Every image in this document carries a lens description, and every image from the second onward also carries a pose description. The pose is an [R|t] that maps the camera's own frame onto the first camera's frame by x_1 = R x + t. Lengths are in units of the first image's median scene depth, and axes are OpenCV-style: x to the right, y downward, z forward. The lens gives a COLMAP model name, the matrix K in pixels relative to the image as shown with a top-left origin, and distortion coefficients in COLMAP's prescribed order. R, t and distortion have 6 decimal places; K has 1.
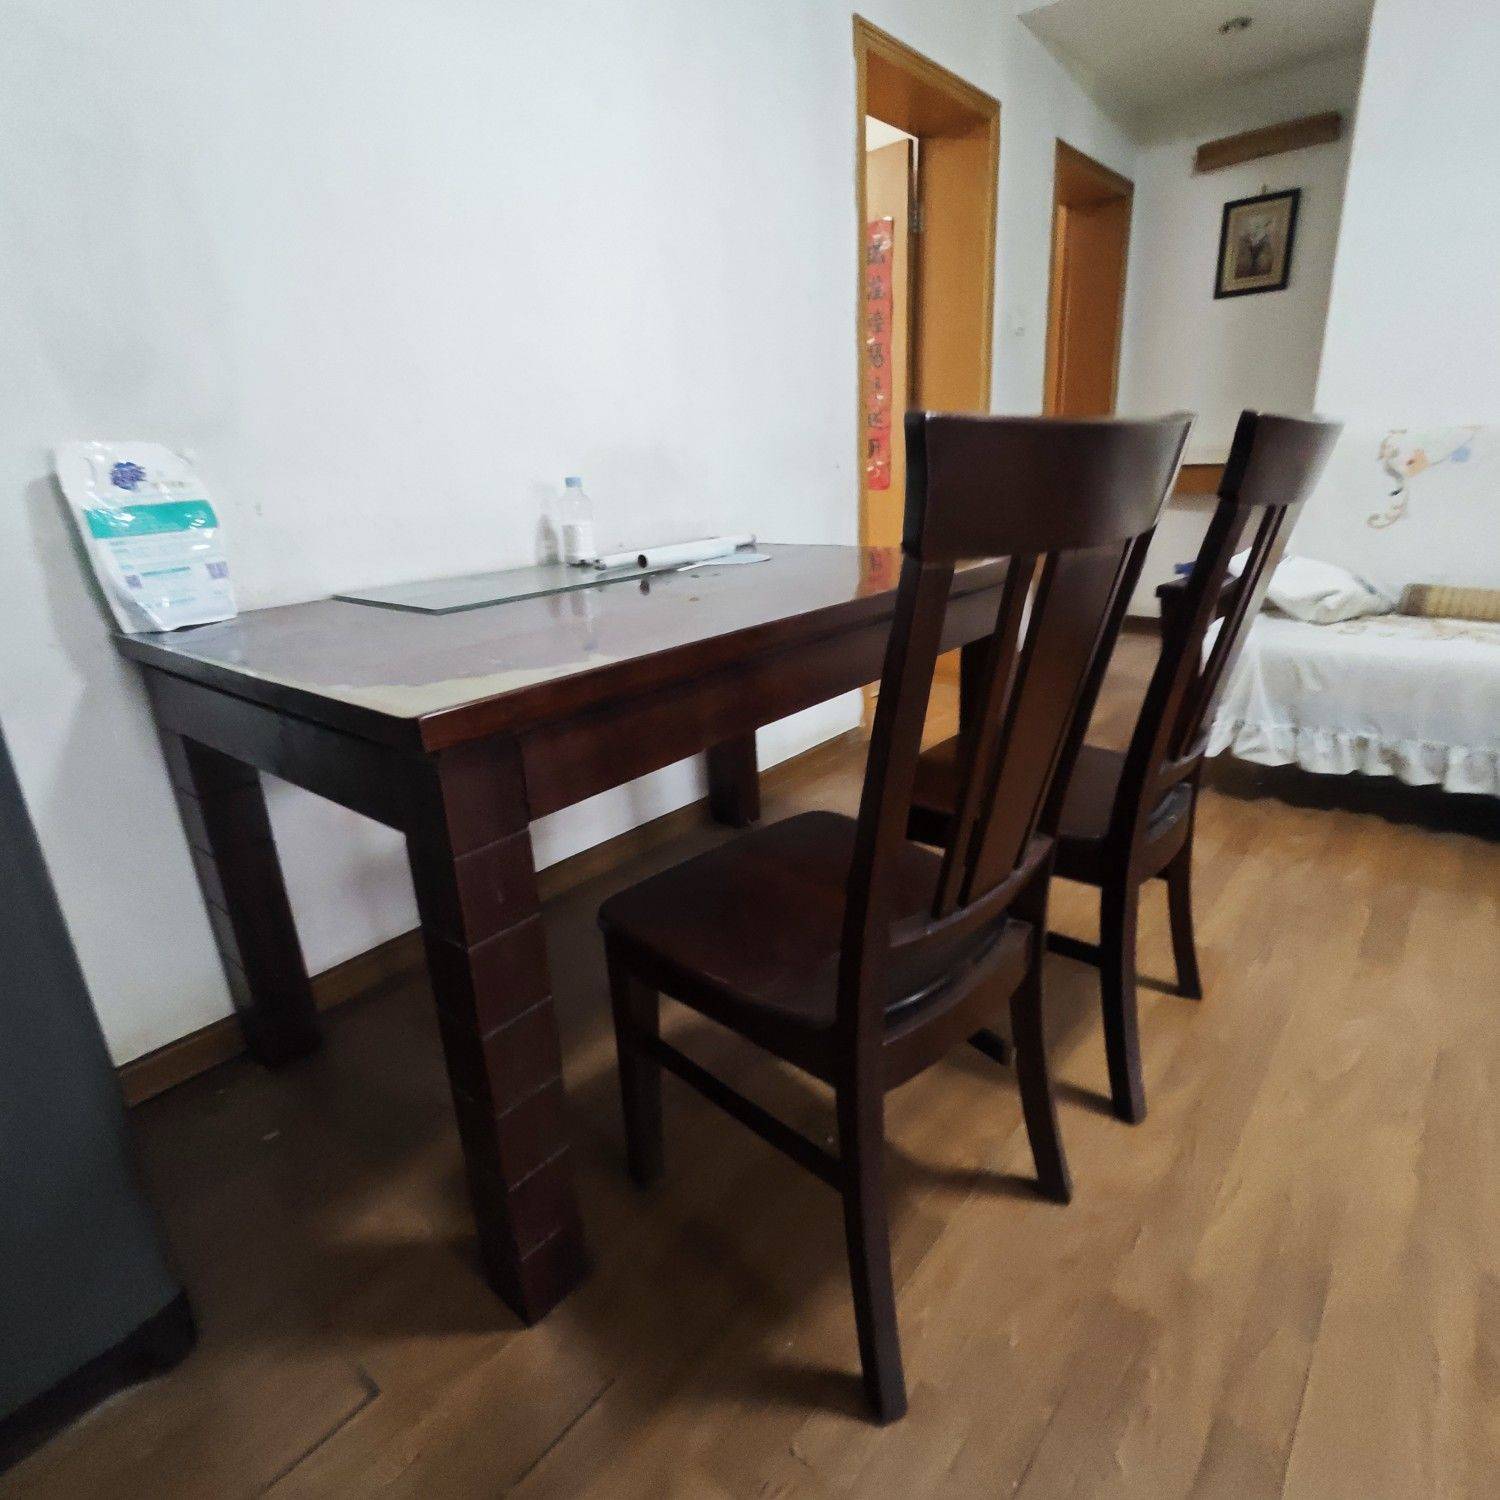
lens RADIAL K [[867.4, 0, 755.4], [0, 867.4, 744.1], [0, 0, 1]] dist [0.001132, -0.001914]
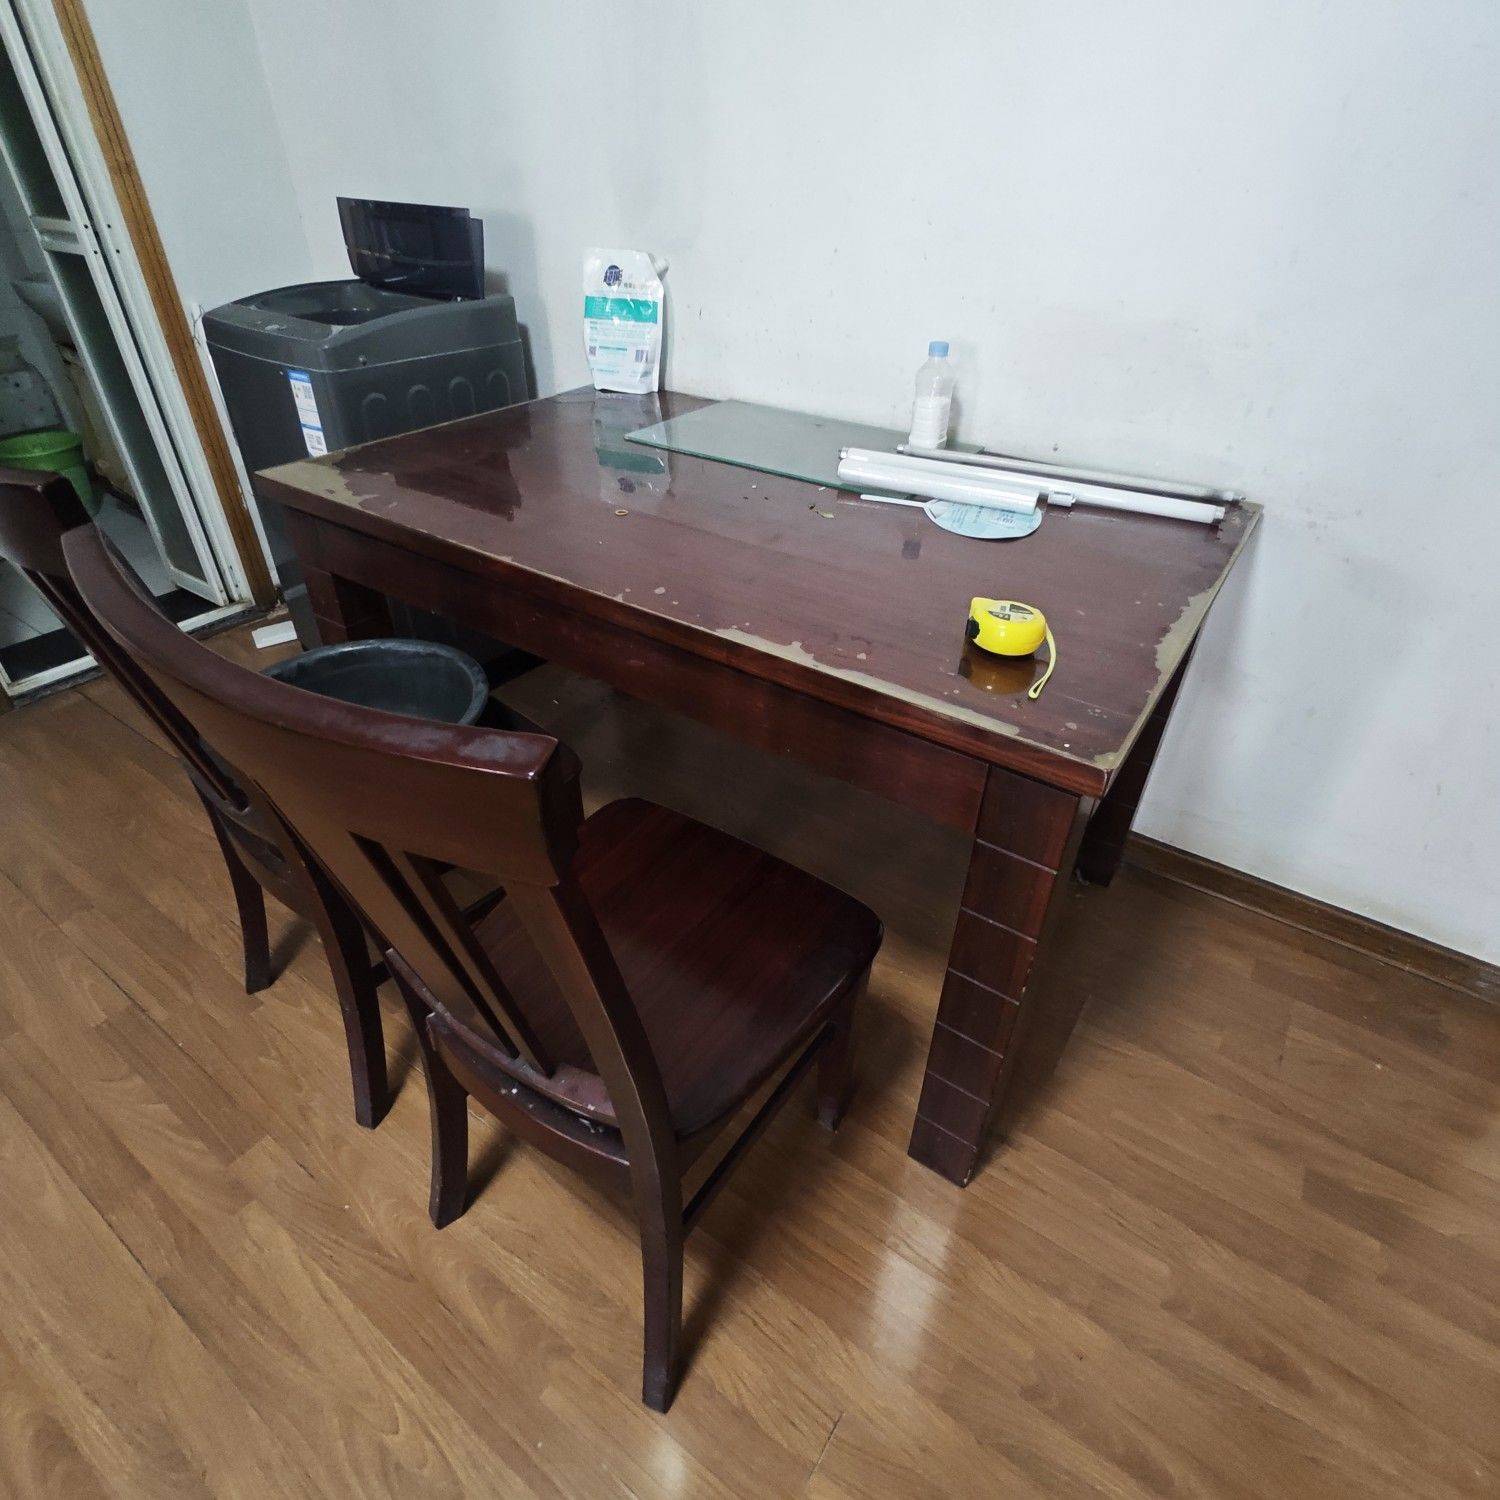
lens RADIAL K [[867.4, 0, 755.4], [0, 867.4, 744.1], [0, 0, 1]] dist [0.001132, -0.001914]
pose [[0.085217, 0.610222, -0.787634, 0.899922], [-0.331365, 0.762869, 0.555183, -0.583263], [0.939646, 0.213684, 0.267216, 0.981323]]
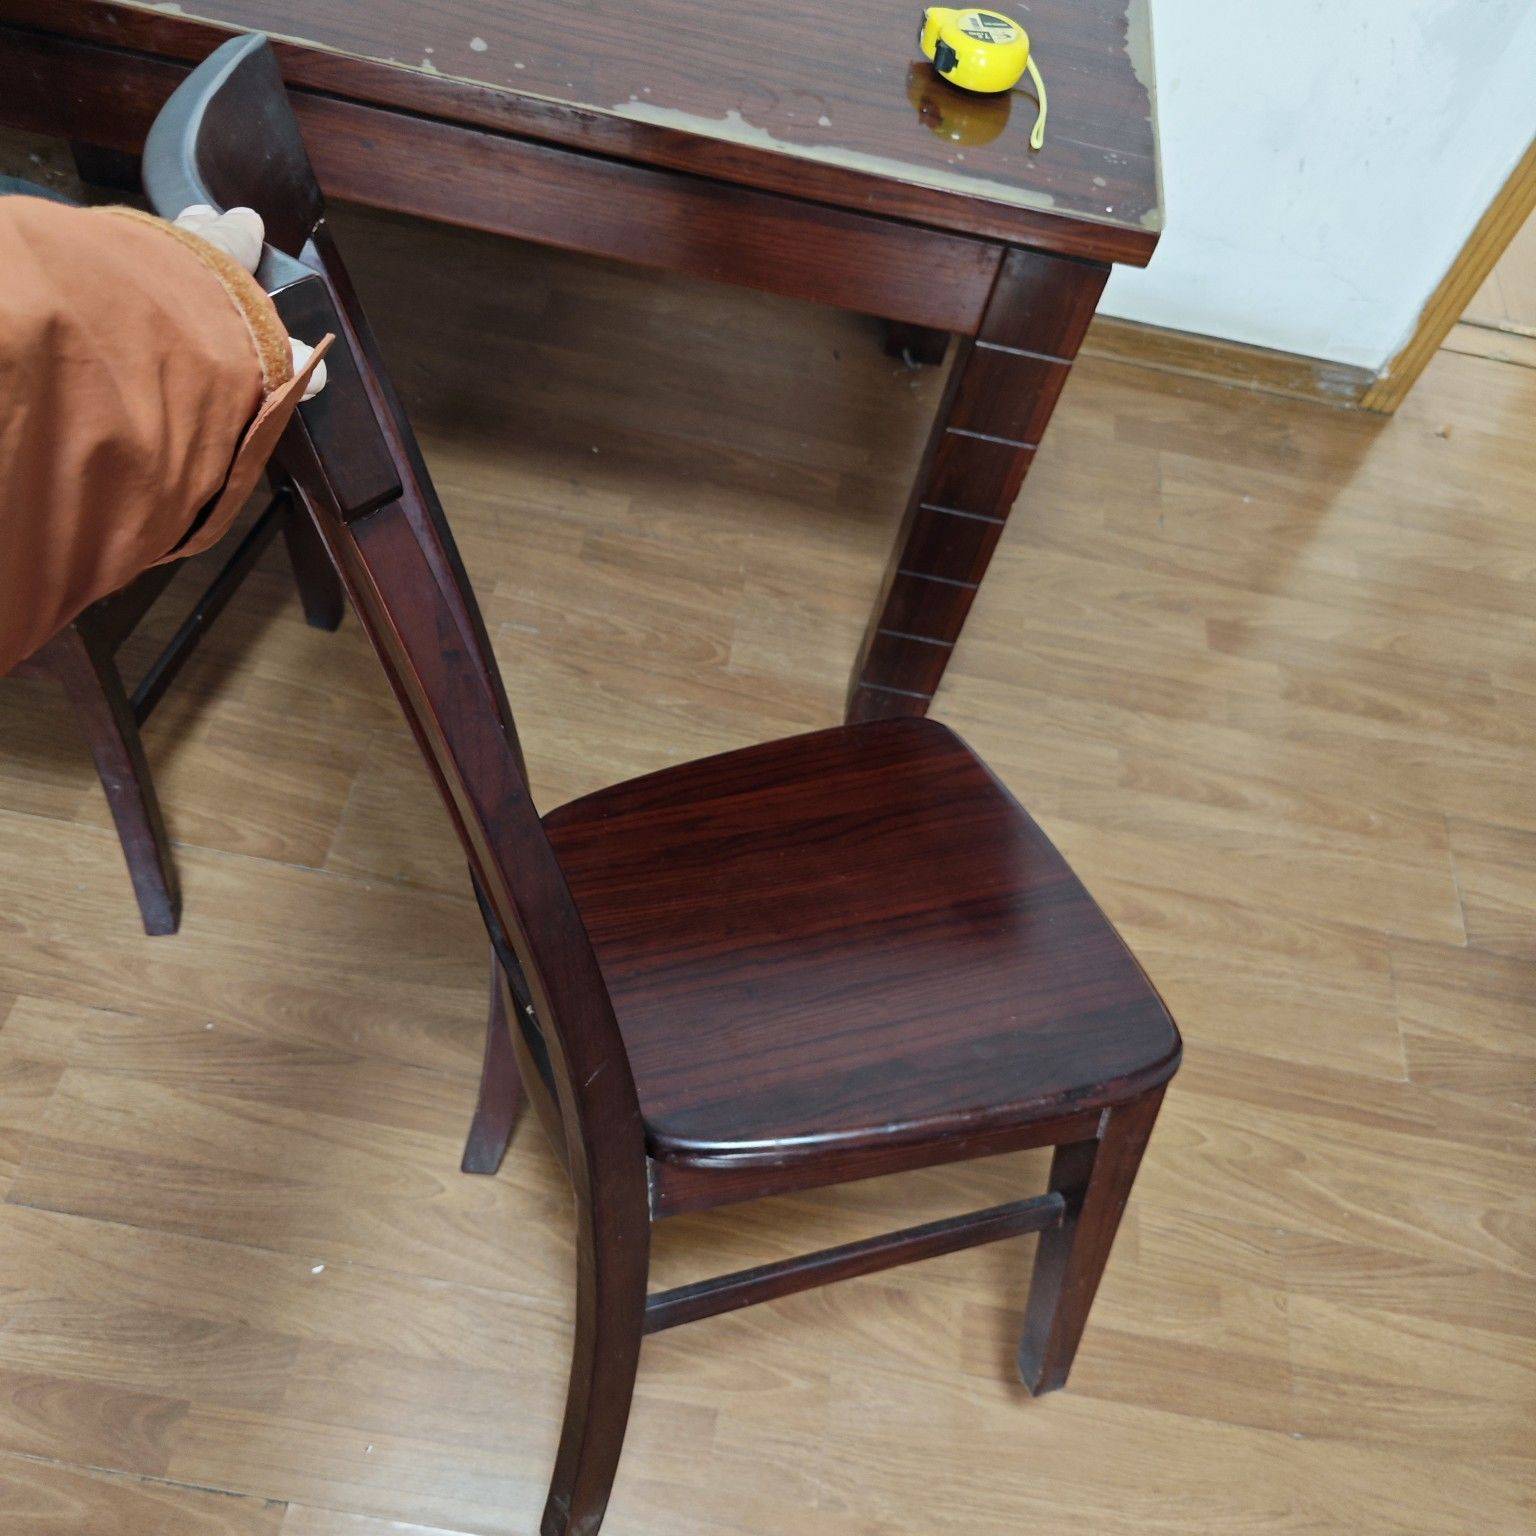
lens RADIAL K [[1377.6, 0, 768.0], [0, 1377.6, 768.0], [0, 0, 1]] dist [0.022442, 0.008493]
pose [[0.514767, 0.775459, -0.365620, 0.901008], [-0.427021, 0.601711, 0.674979, -0.591123], [0.743416, -0.191330, 0.640879, 0.575629]]
